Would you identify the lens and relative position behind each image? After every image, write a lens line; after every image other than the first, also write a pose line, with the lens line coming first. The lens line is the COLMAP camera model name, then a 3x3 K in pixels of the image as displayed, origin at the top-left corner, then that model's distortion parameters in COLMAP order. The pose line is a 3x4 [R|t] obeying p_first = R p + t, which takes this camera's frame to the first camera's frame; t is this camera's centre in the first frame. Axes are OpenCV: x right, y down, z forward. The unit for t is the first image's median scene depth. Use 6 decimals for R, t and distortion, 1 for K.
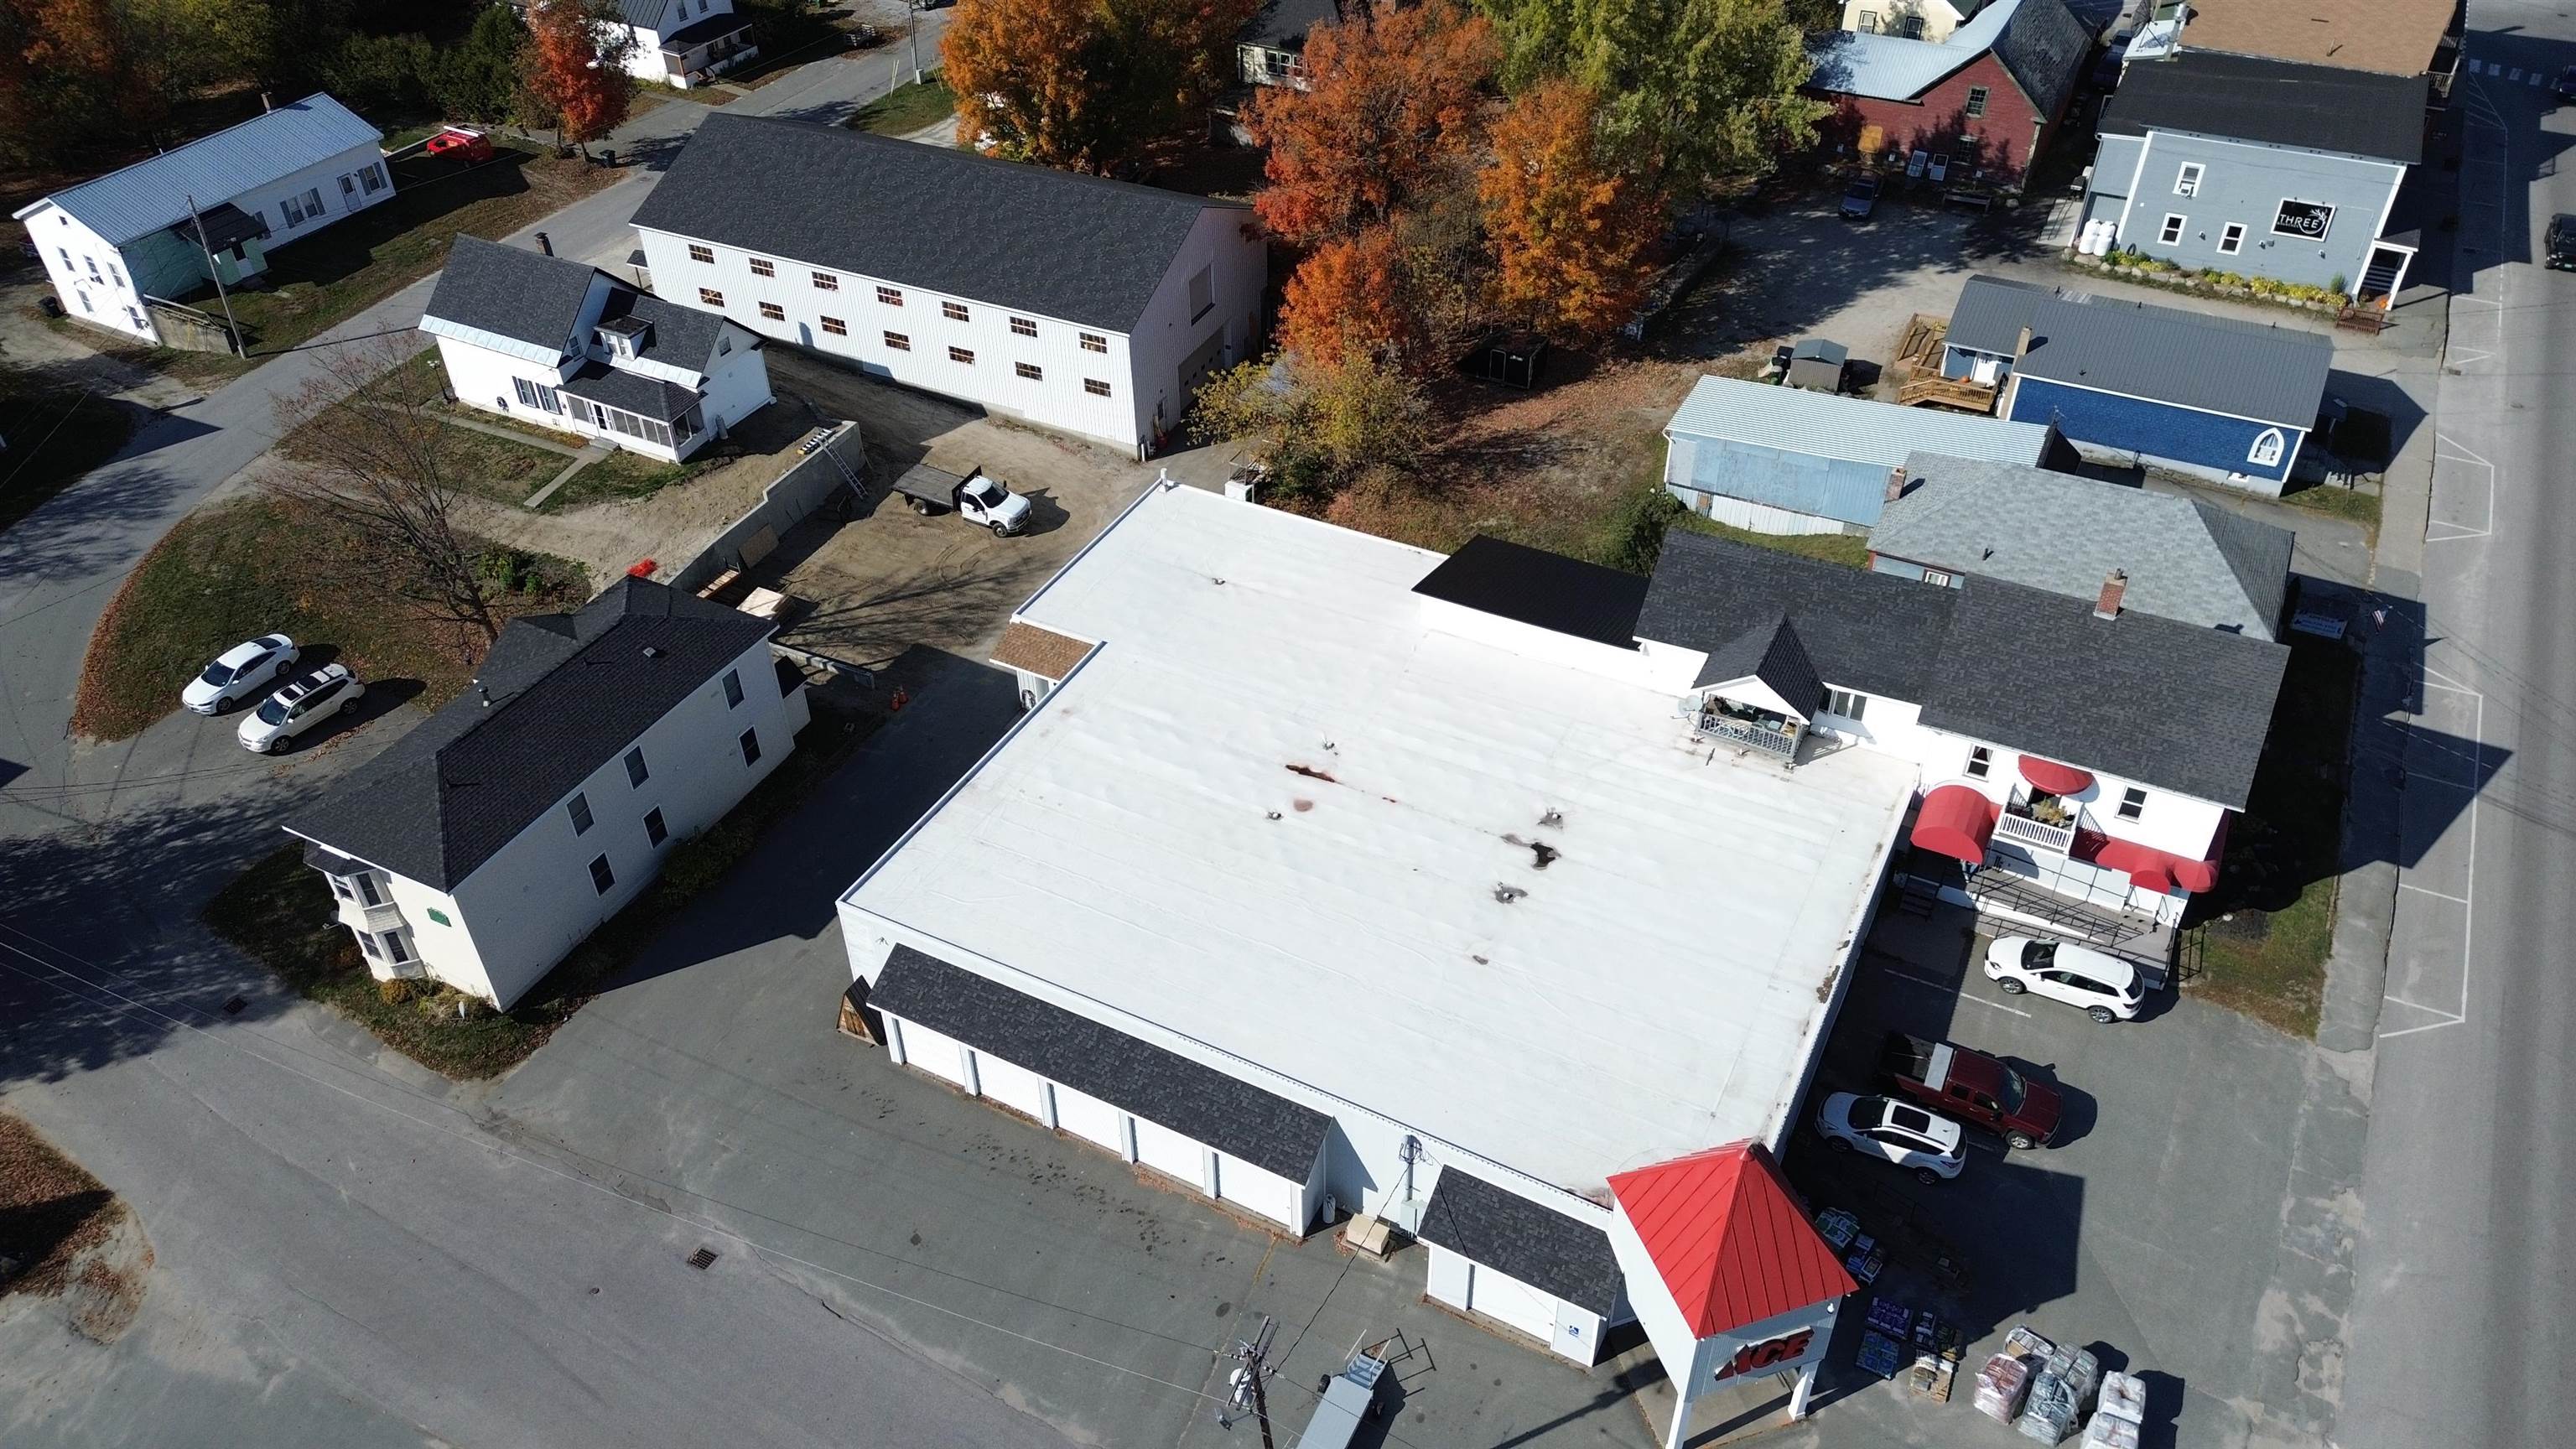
lens RADIAL K [[1786.4, 0, 1293.3], [0, 1786.4, 726.0], [0, 0, 1]] dist [0.053526, -0.047252]
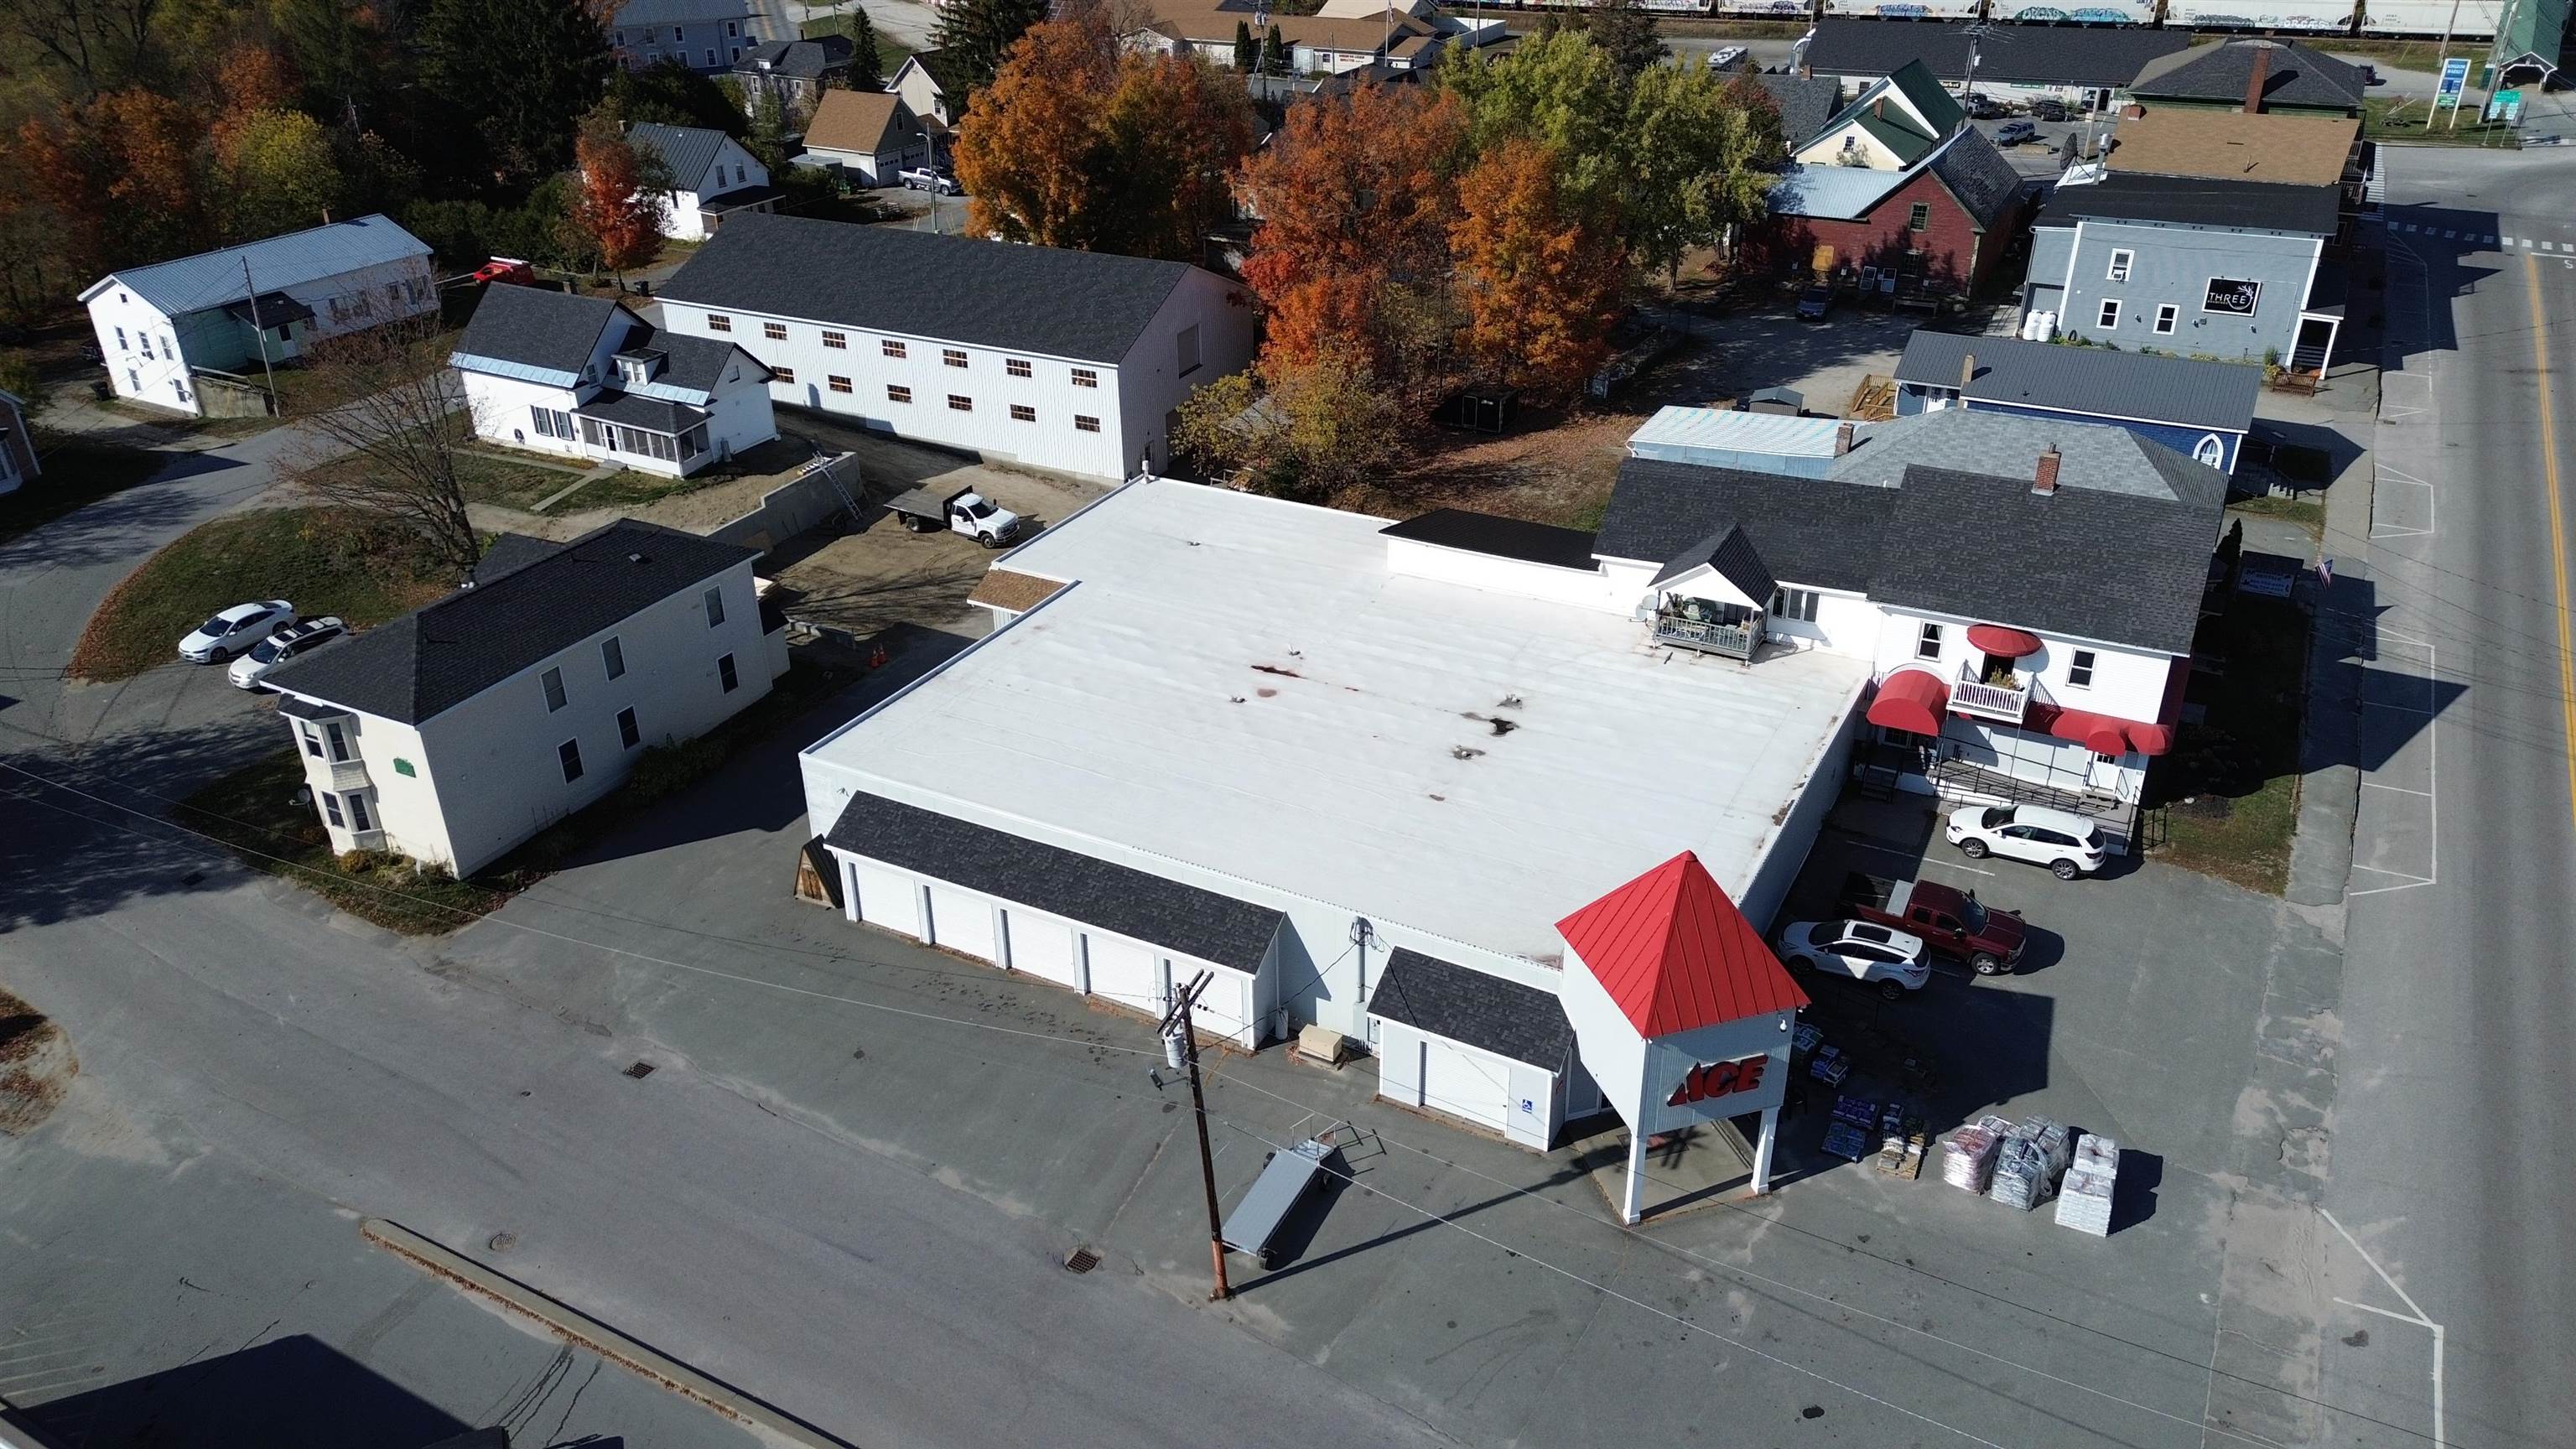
lens RADIAL K [[1778.6, 0, 1293.4], [0, 1778.6, 728.1], [0, 0, 1]] dist [0.059456, -0.051961]
pose [[0.999957, 0.005682, -0.007367, 0.028428], [-0.006937, 0.983005, -0.183446, 0.251097], [0.006200, 0.183490, 0.983002, 0.011015]]
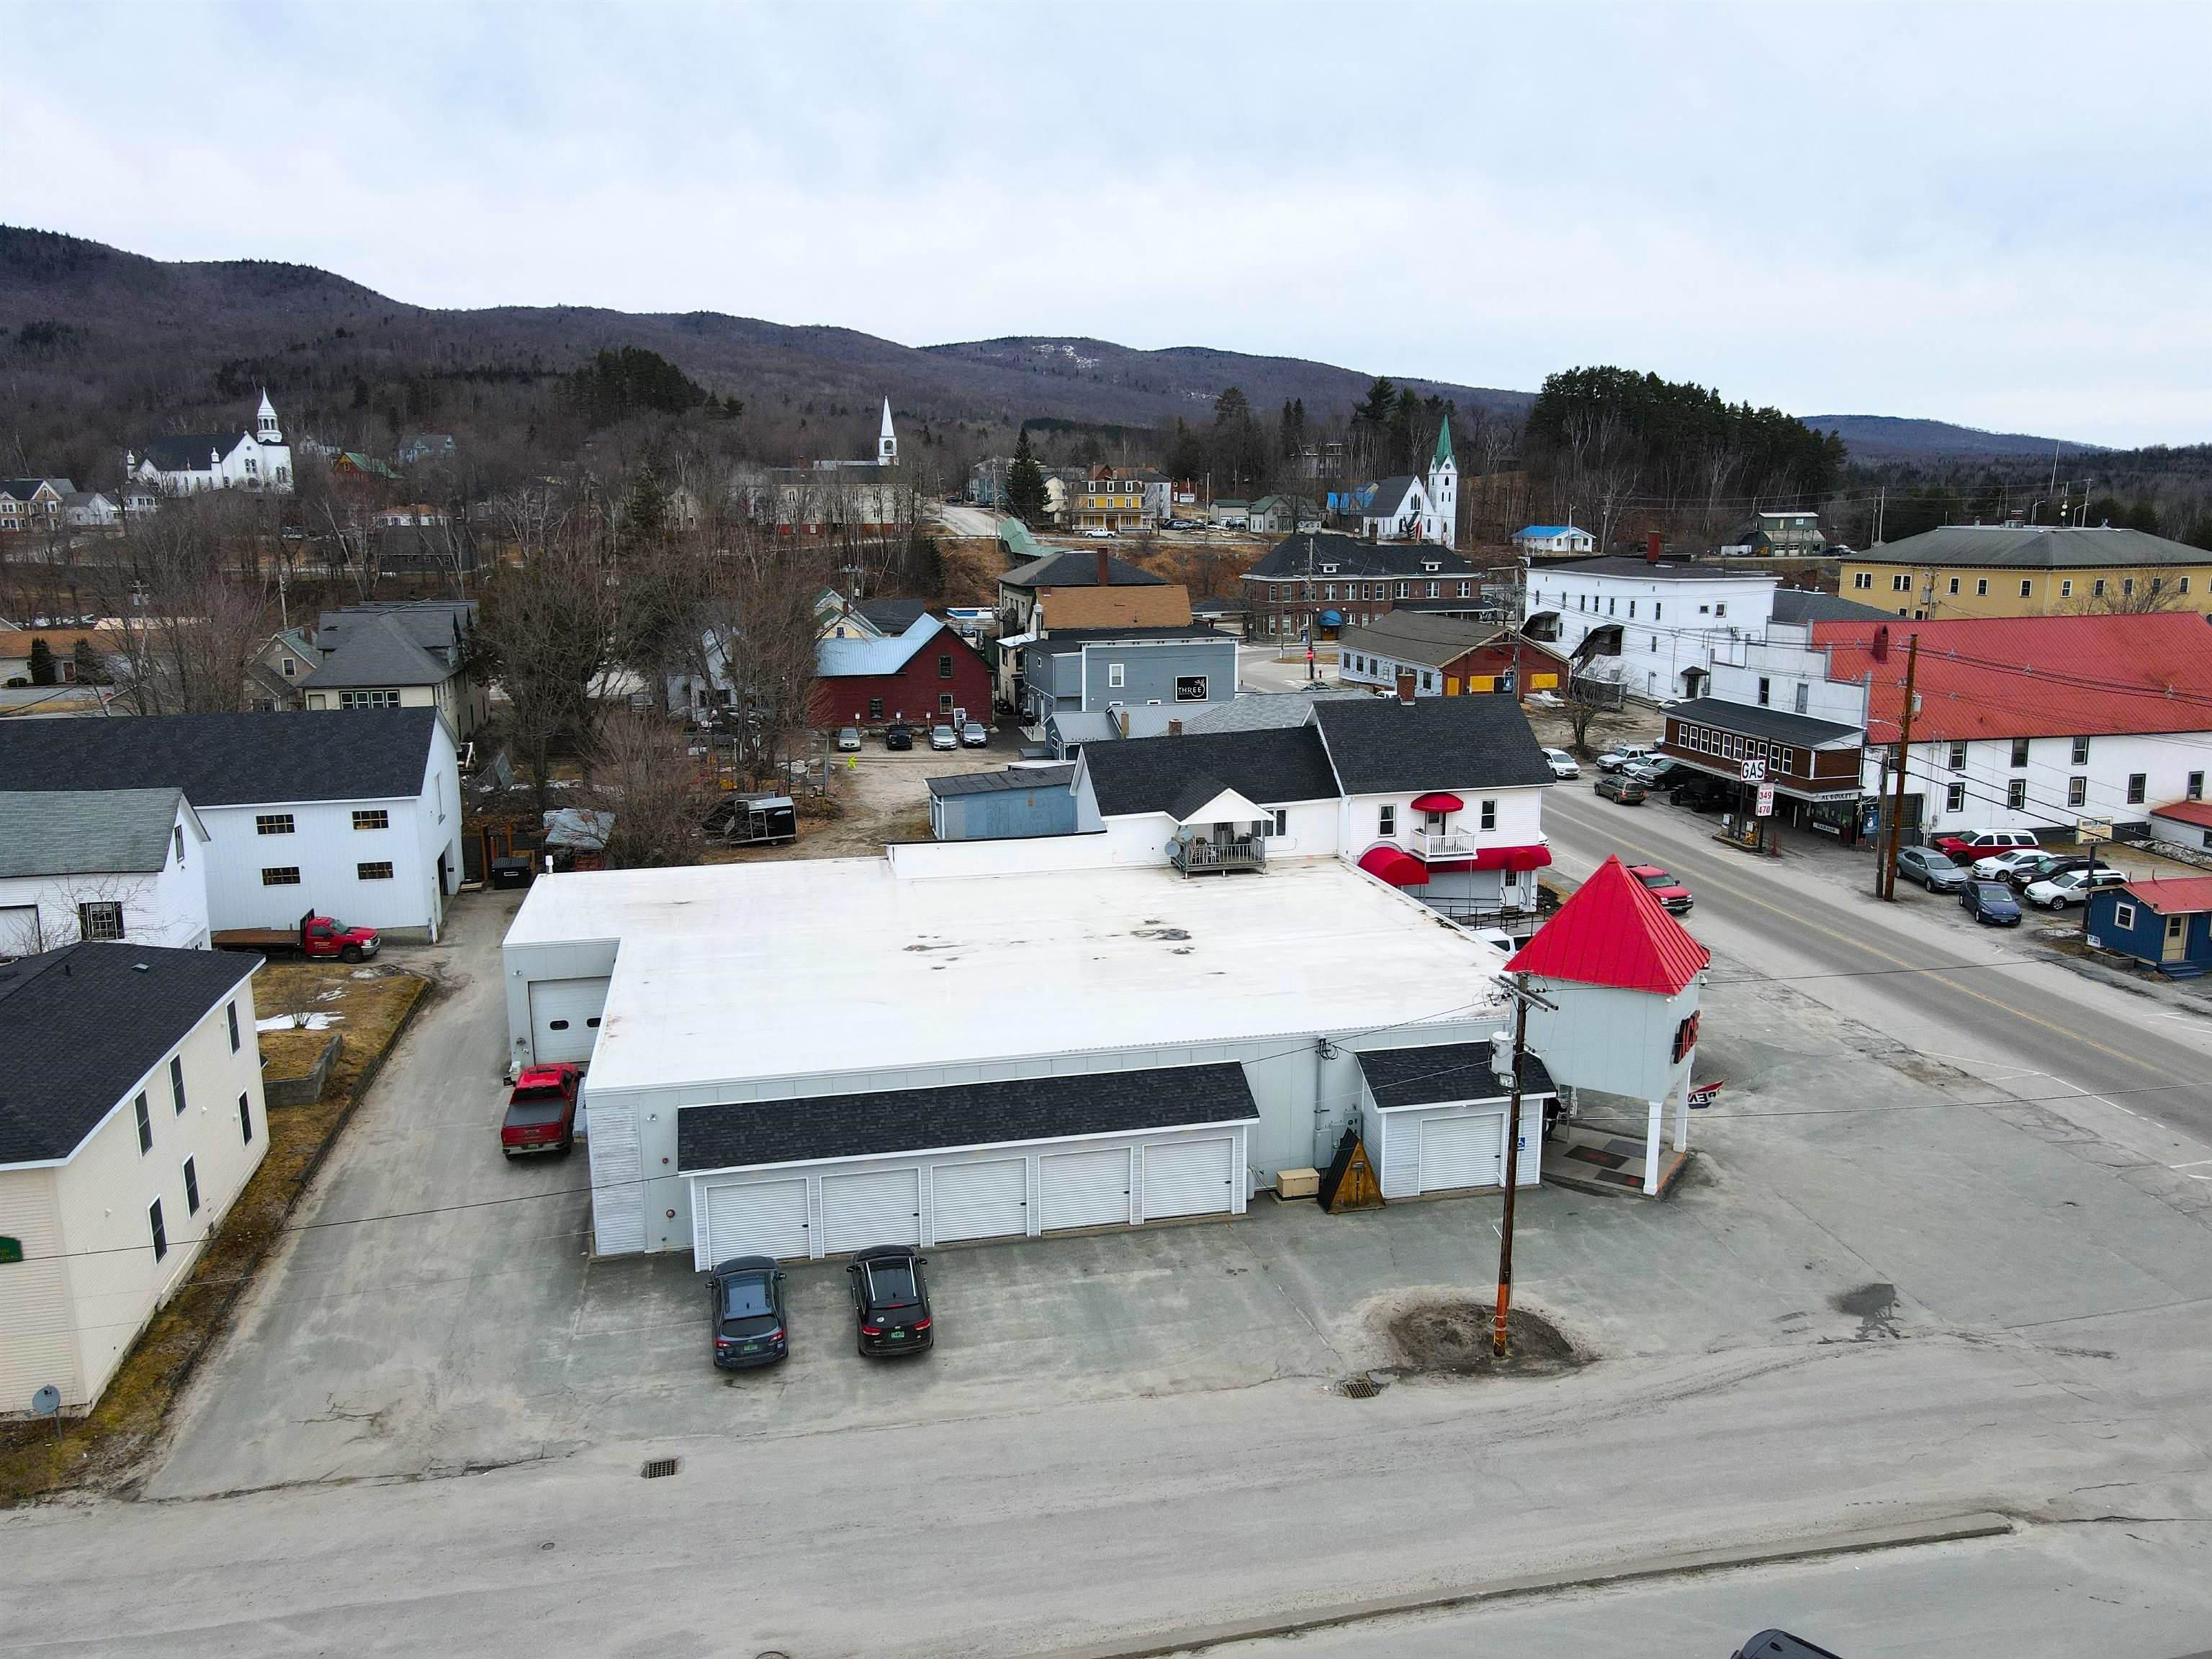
lens RADIAL K [[1600.4, 0, 1102.2], [0, 1600.4, 822.8], [0, 0, 1]] dist [0.005187, 0.001479]
pose [[0.762077, -0.115171, 0.637161, -0.499120], [0.401890, 0.855688, -0.326011, 0.308203], [-0.507664, 0.504514, 0.698386, 0.292902]]
